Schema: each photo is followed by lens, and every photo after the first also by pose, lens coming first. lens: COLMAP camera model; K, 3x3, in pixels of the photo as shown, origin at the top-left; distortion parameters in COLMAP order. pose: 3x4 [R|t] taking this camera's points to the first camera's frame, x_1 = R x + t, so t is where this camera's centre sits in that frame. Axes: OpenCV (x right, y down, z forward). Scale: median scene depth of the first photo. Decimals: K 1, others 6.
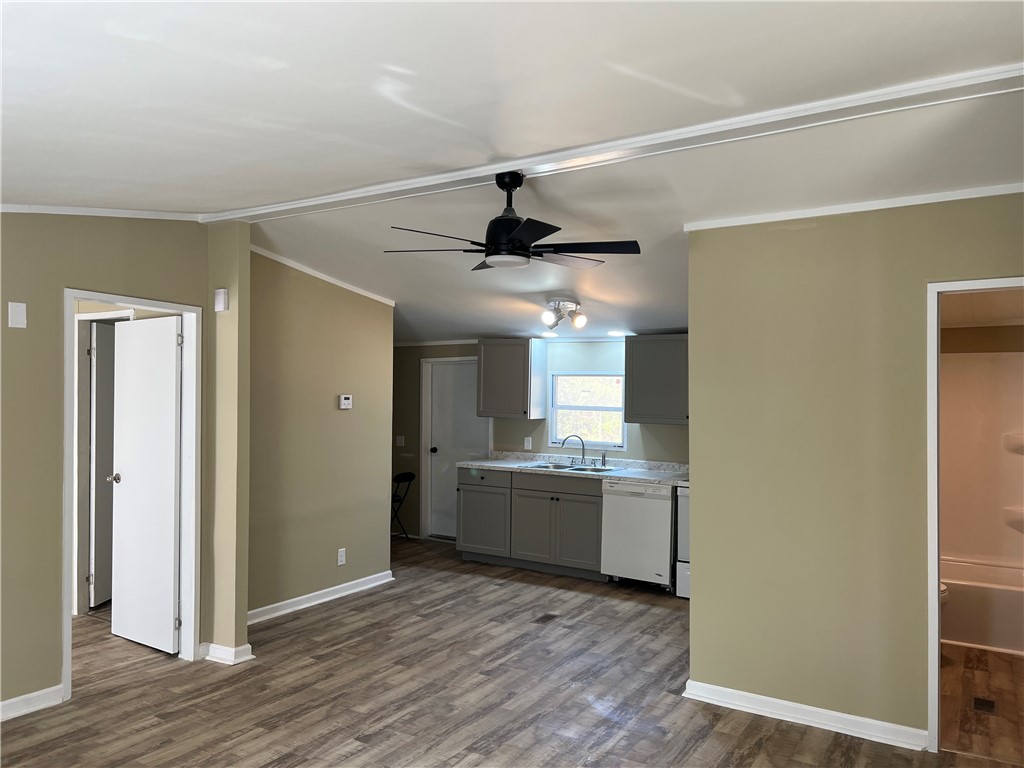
lens RADIAL K [[769.9, 0, 516.2], [0, 769.9, 382.3], [0, 0, 1]] dist [0.041290, -0.054782]
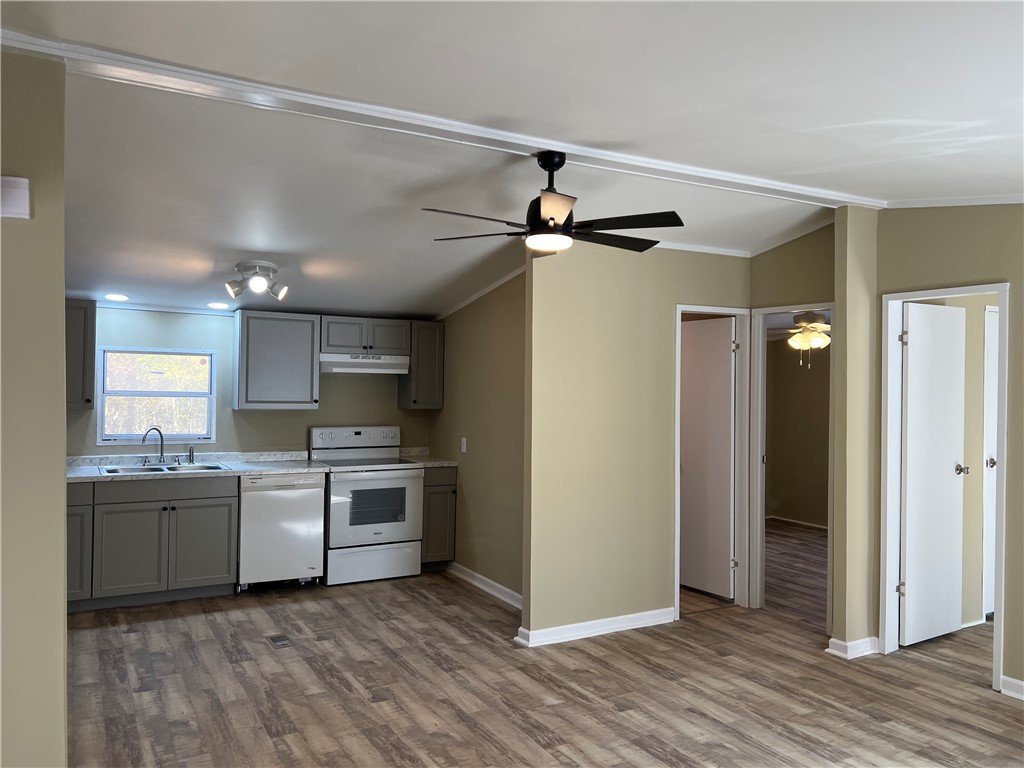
lens RADIAL K [[769.9, 0, 510.7], [0, 769.9, 385.6], [0, 0, 1]] dist [0.041290, -0.054782]
pose [[0.477807, -0.005389, 0.878448, -0.504219], [-0.017625, 0.999721, 0.015720, 0.005809], [-0.878288, -0.022994, 0.477579, 0.321298]]
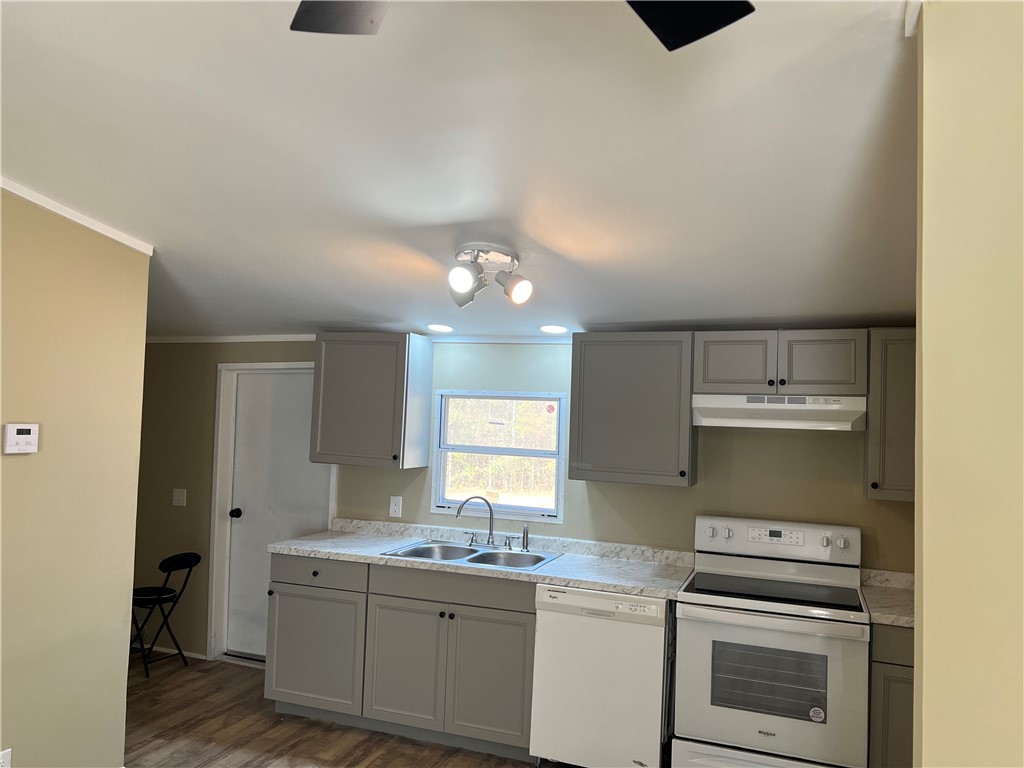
lens RADIAL K [[769.9, 0, 517.1], [0, 769.9, 388.6], [0, 0, 1]] dist [0.041290, -0.054782]
pose [[0.979194, 0.029710, 0.200740, -0.018623], [-0.024967, 0.999347, -0.026119, -0.000706], [-0.201385, 0.020564, 0.979296, 0.448939]]
